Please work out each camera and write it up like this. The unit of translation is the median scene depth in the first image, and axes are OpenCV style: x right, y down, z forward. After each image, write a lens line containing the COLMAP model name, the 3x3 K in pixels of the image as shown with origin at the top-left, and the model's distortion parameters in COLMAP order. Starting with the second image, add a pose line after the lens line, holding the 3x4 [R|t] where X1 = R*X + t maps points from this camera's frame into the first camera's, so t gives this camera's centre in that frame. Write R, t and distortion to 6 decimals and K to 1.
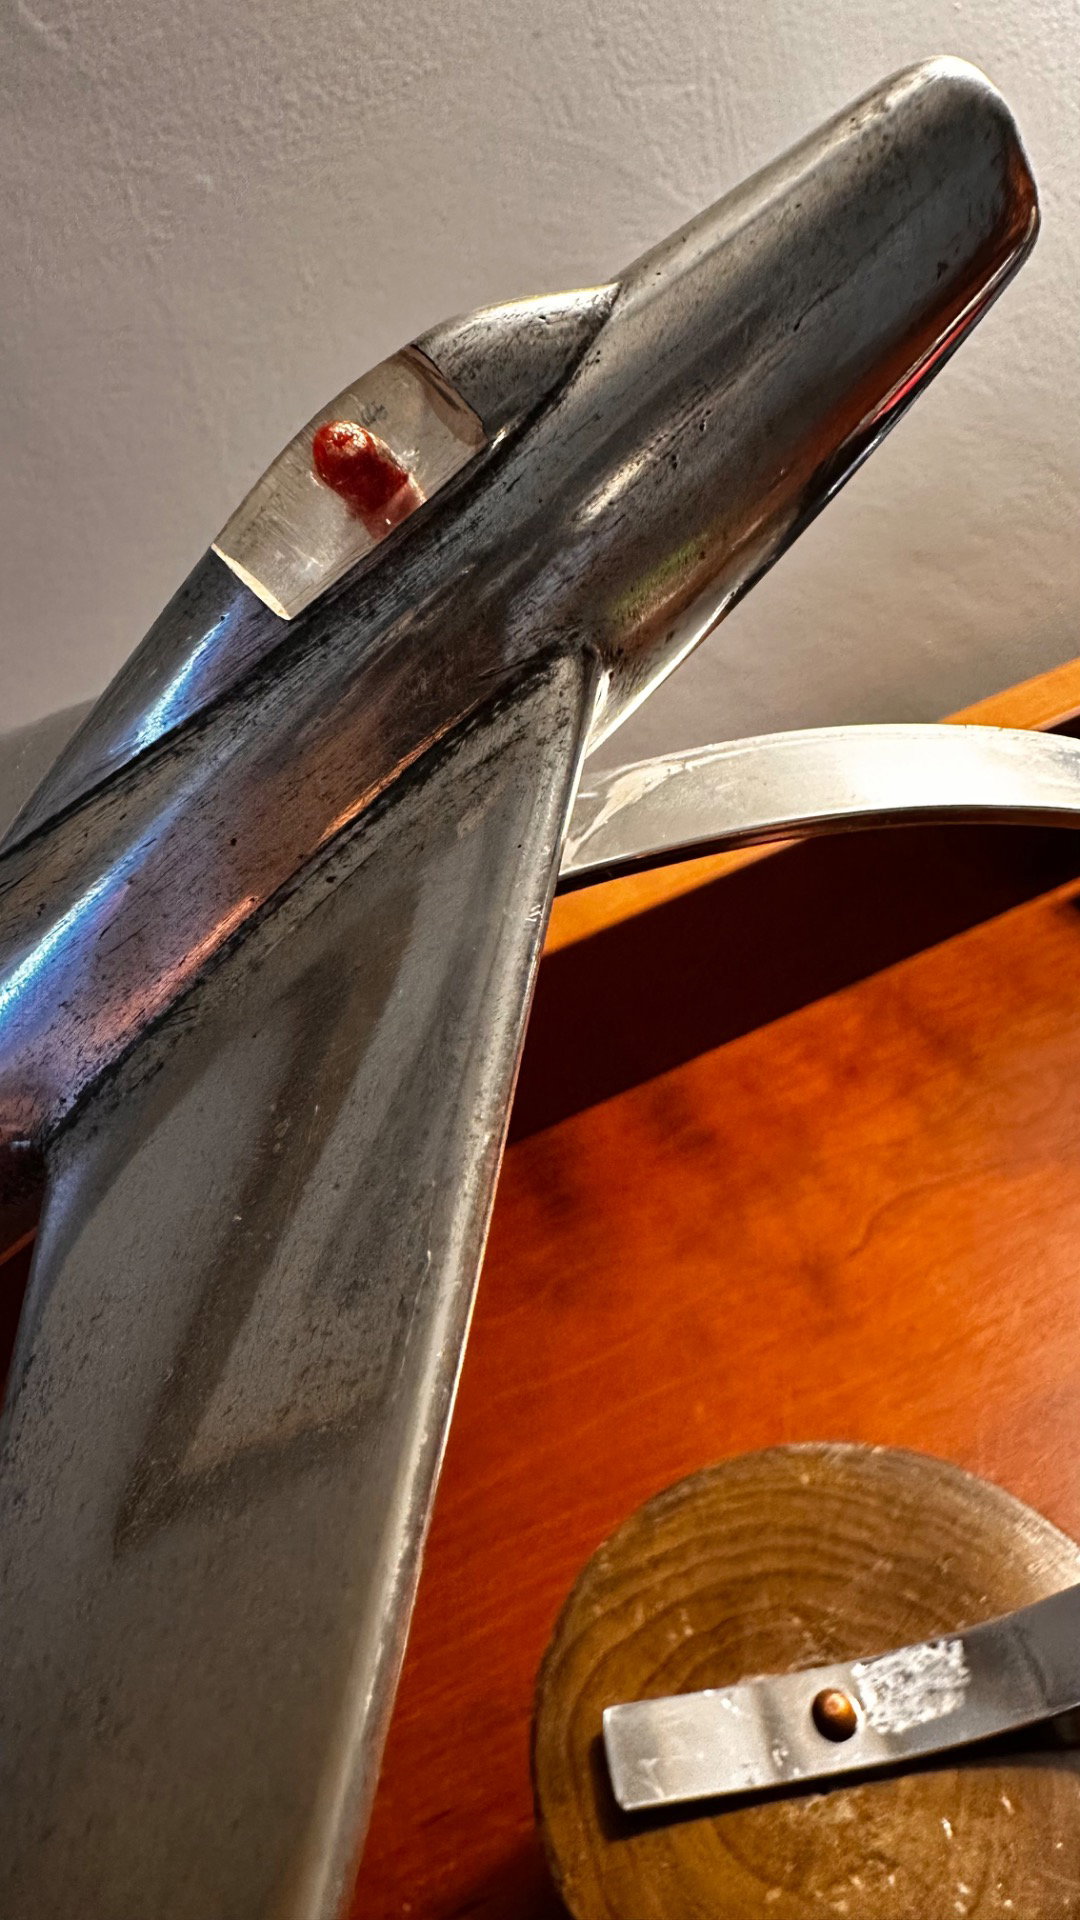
lens RADIAL K [[1435.5, 0, 439.2], [0, 1435.5, 900.2], [0, 0, 1]] dist [0.033777, -0.064077]
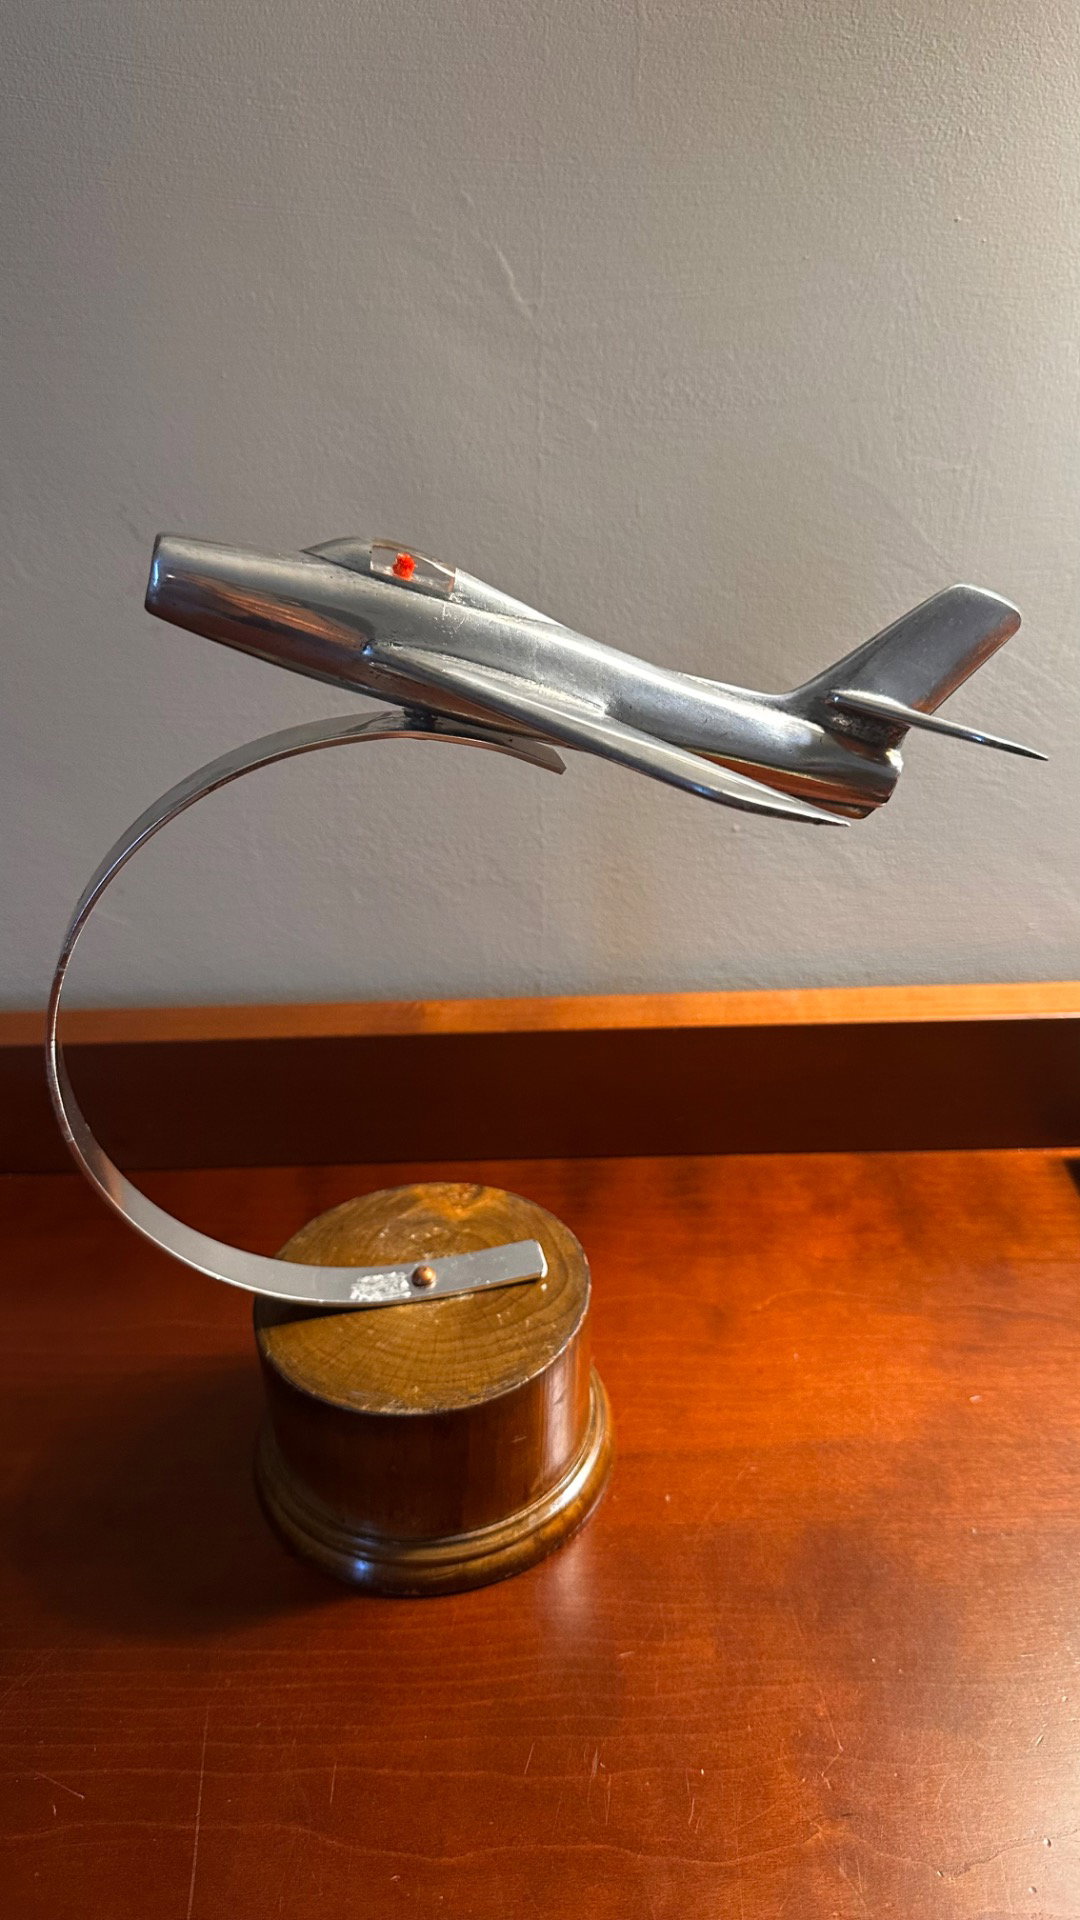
lens RADIAL K [[1435.5, 0, 533.3], [0, 1435.5, 963.8], [0, 0, 1]] dist [0.033777, -0.064077]
pose [[0.914121, 0.371461, -0.162480, 0.205946], [-0.377331, 0.926061, -0.005730, 0.030721], [0.148338, 0.066546, 0.986695, -0.375765]]
